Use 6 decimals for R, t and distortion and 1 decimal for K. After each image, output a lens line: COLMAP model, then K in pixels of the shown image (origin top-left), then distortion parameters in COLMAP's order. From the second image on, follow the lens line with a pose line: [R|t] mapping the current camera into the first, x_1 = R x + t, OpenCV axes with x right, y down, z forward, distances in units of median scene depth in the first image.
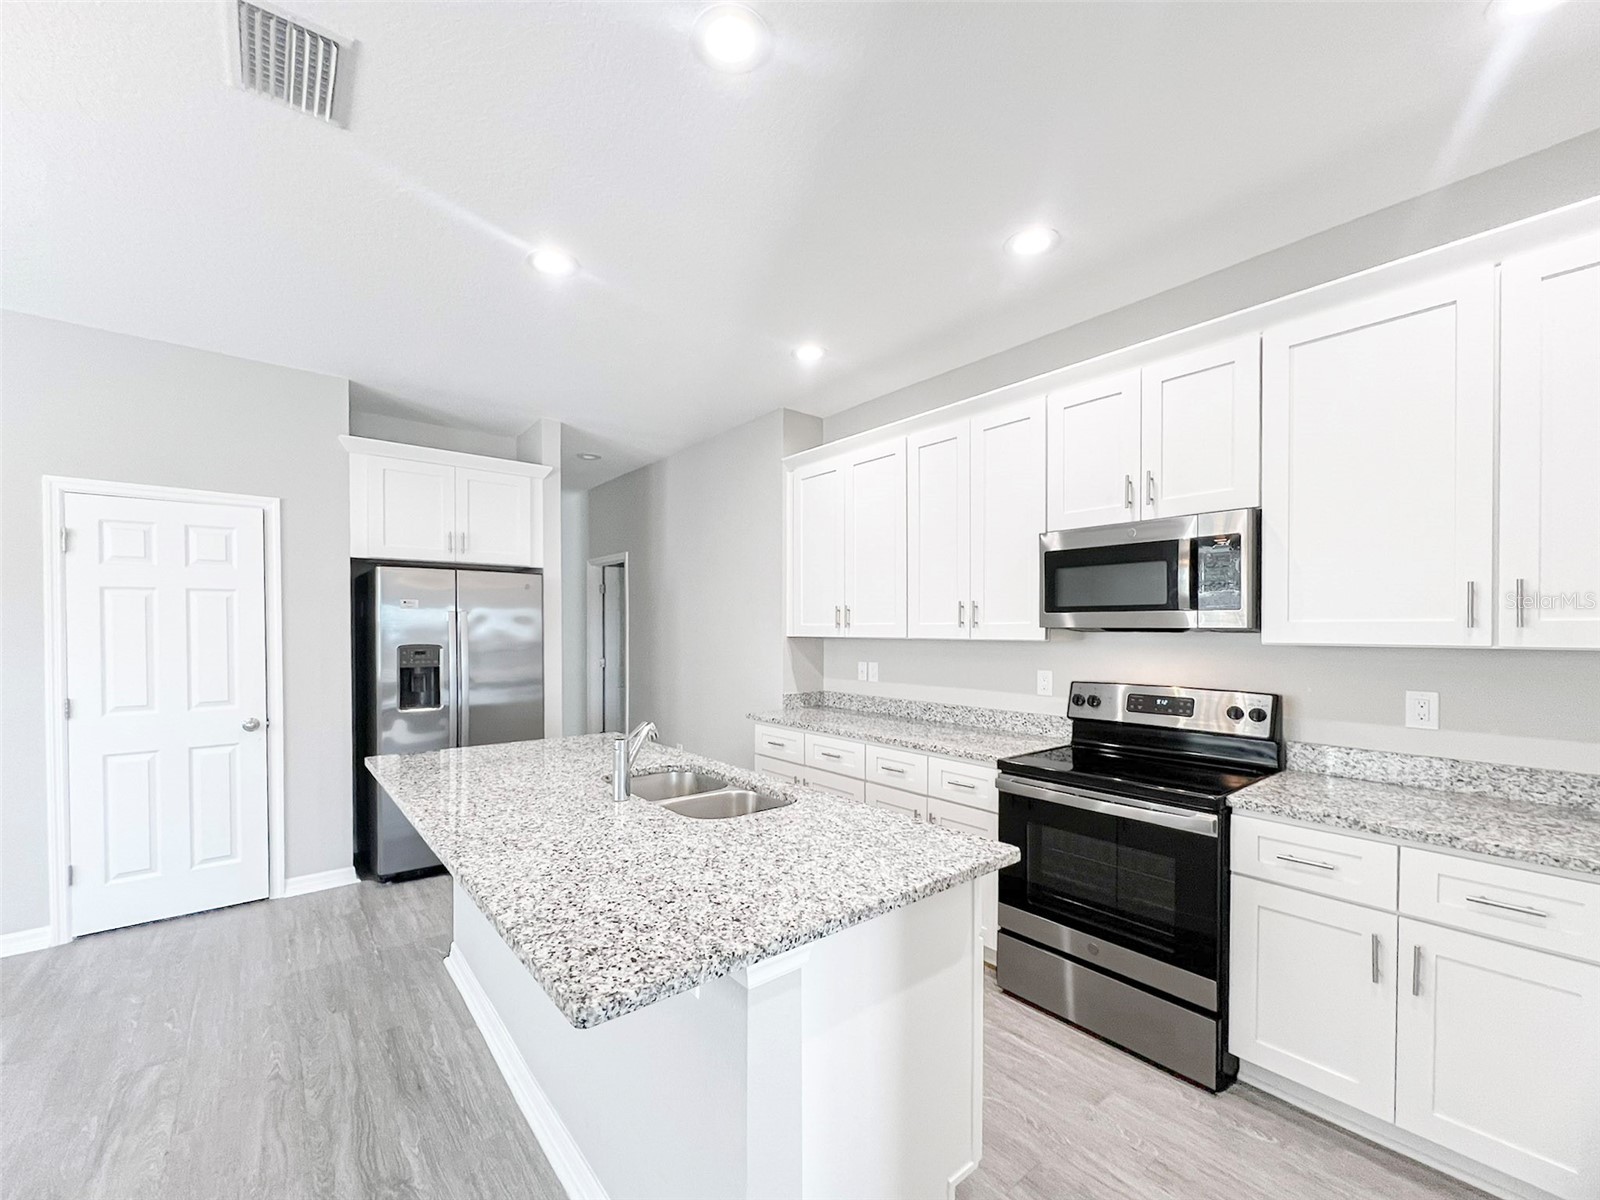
lens RADIAL K [[639.0, 0, 766.5], [0, 639.0, 634.4], [0, 0, 1]] dist [-0.001220, 0.000624]
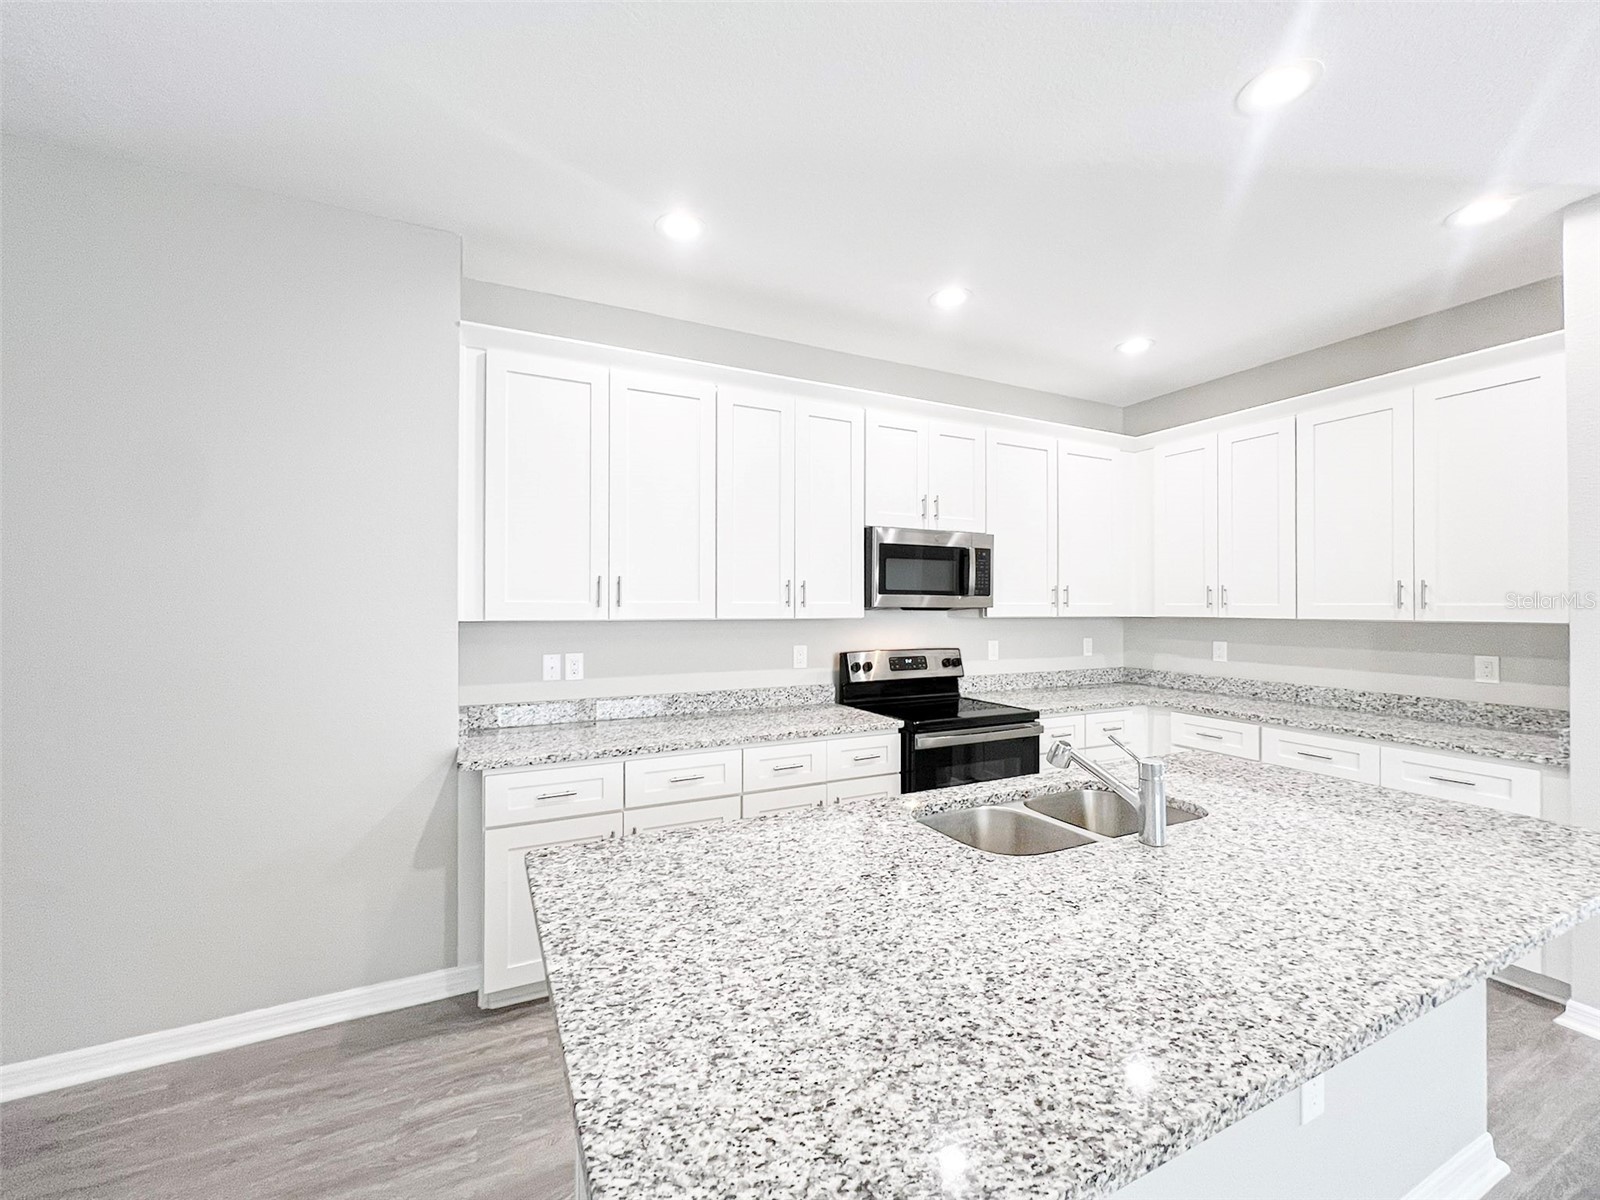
lens RADIAL K [[639.0, 0, 790.6], [0, 639.0, 607.8], [0, 0, 1]] dist [-0.001220, 0.000624]
pose [[0.227326, -0.002398, 0.973816, -0.683107], [0.007757, 0.999970, 0.000651, -0.010581], [-0.973788, 0.007405, 0.227337, 0.813663]]
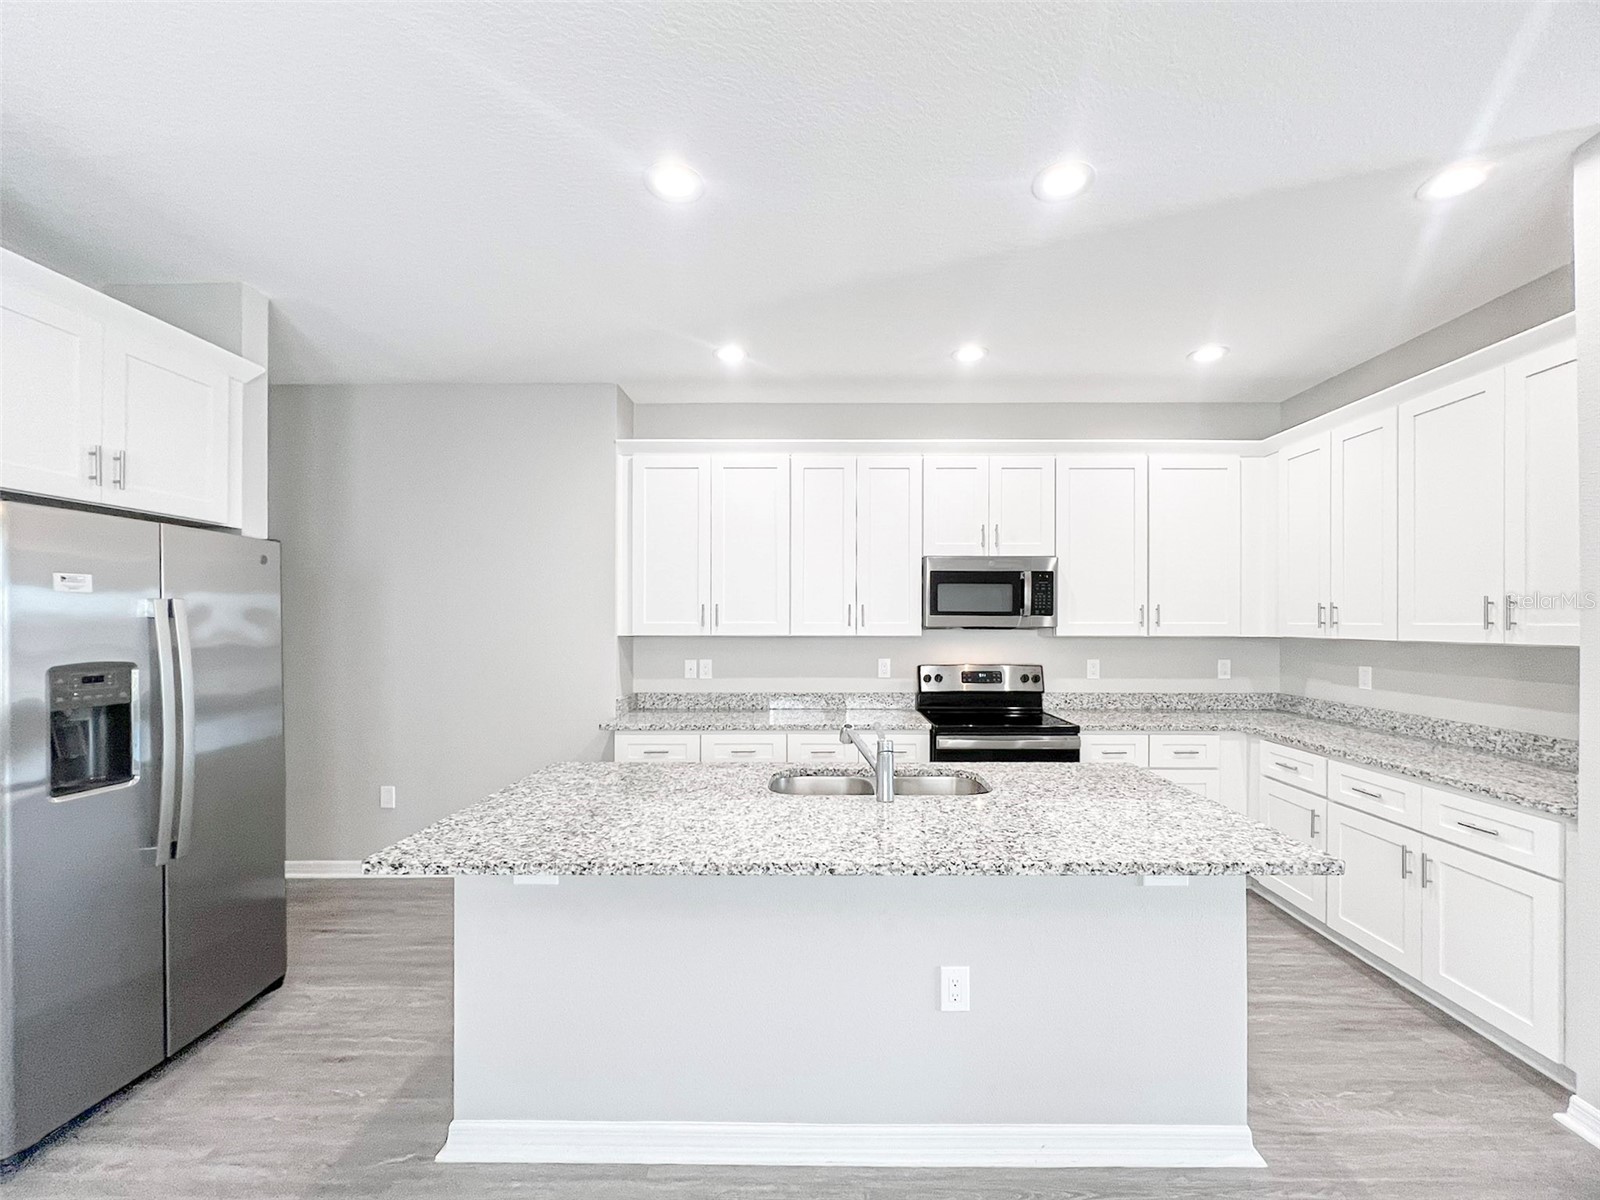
lens RADIAL K [[639.0, 0, 807.7], [0, 639.0, 621.8], [0, 0, 1]] dist [-0.001220, 0.000624]
pose [[0.636123, 0.001243, 0.771587, -0.713479], [0.006695, 0.999952, -0.007130, -0.011389], [-0.771559, 0.009701, 0.636084, 0.307131]]
